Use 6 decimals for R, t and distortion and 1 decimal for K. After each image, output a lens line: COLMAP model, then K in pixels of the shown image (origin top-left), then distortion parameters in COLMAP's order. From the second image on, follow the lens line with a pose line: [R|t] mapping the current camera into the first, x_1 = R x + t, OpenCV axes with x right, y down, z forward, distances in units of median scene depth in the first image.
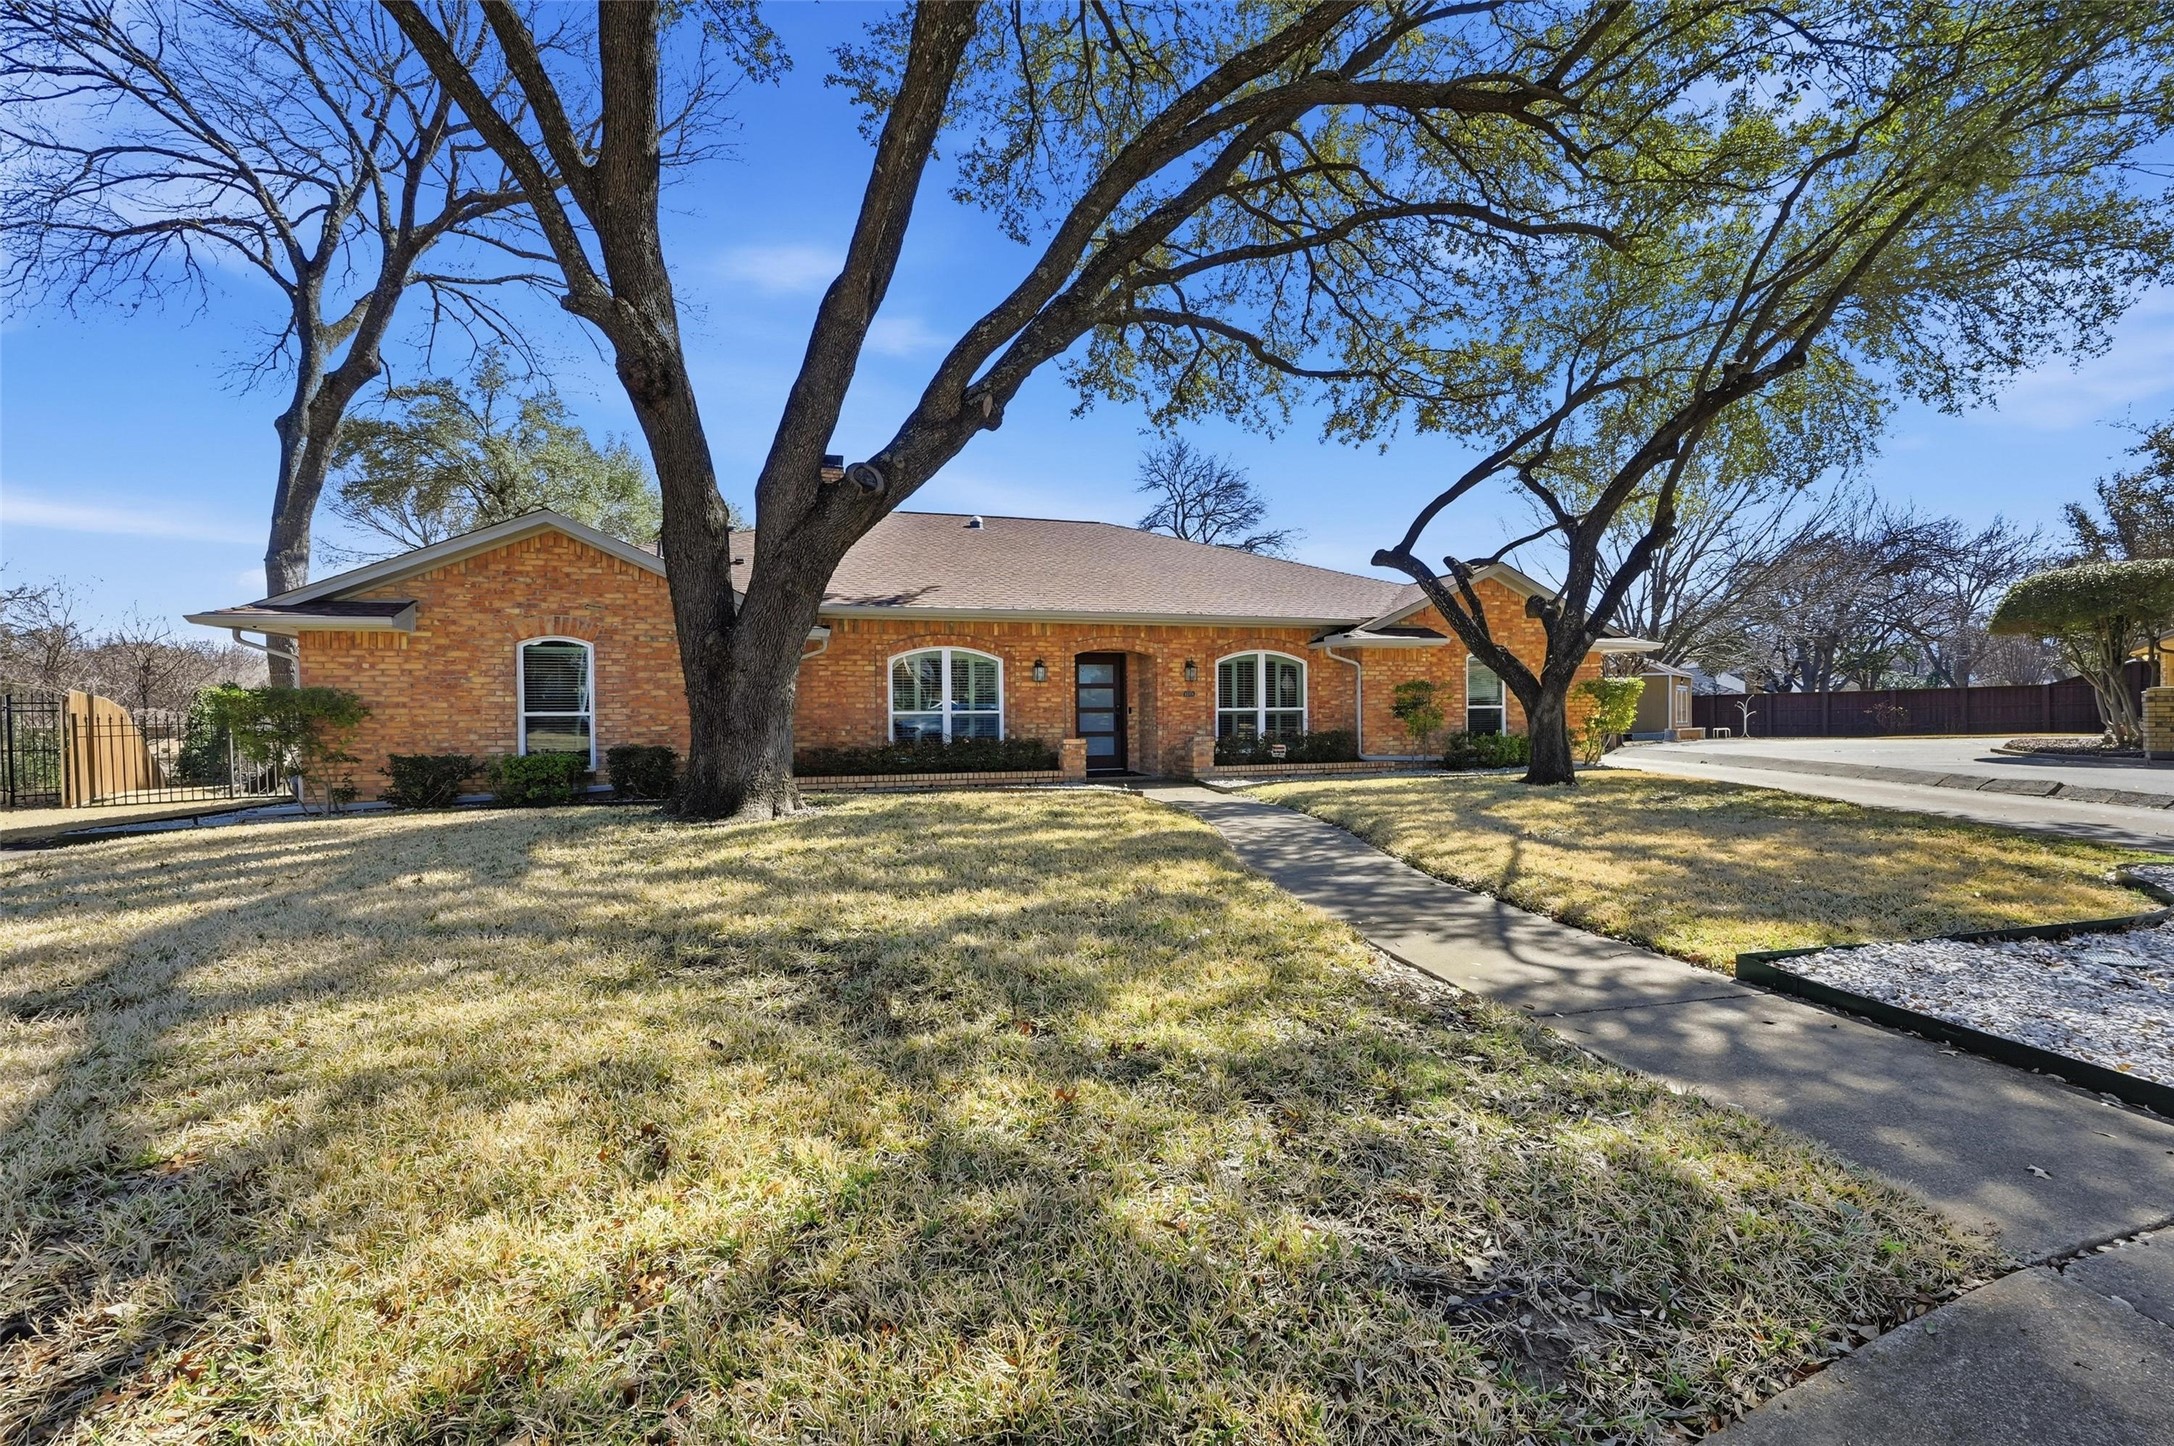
lens RADIAL K [[843.3, 0, 1087.0], [0, 843.3, 723.0], [0, 0, 1]] dist [0.019568, 0.000046]
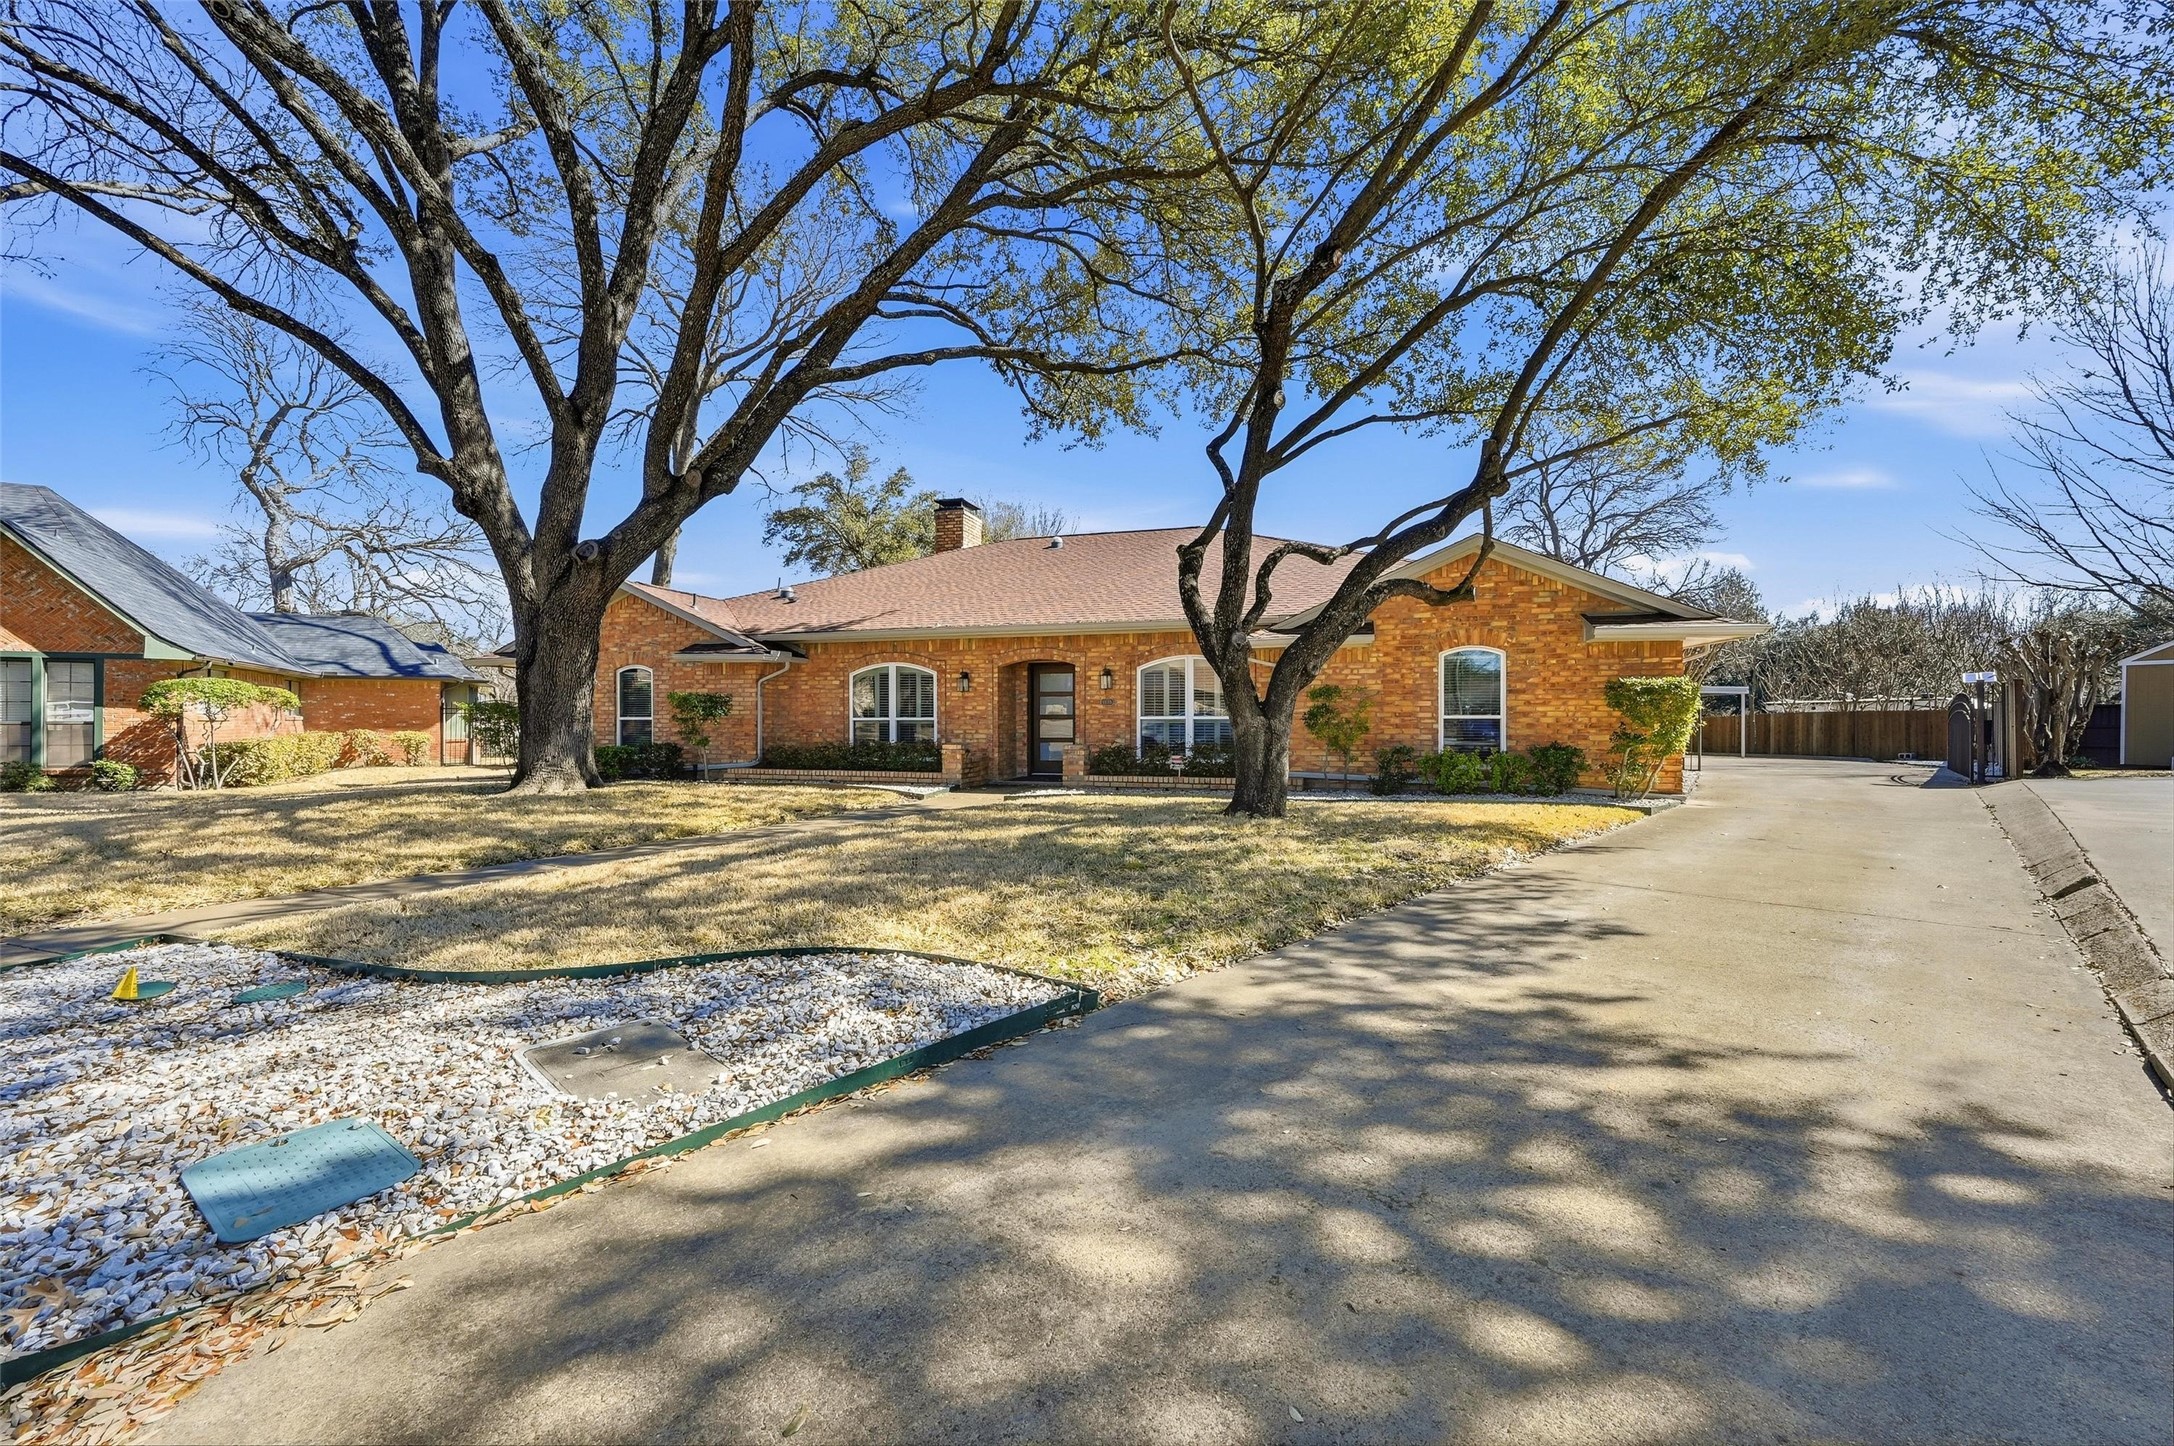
lens RADIAL K [[861.5, 0, 1102.0], [0, 861.5, 713.5], [0, 0, 1]] dist [0.000256, 0.000221]
pose [[0.856451, 0.004106, -0.516212, 0.675987], [-0.013799, 0.999793, -0.014943, -0.006950], [0.516044, 0.019921, 0.856330, 0.136380]]
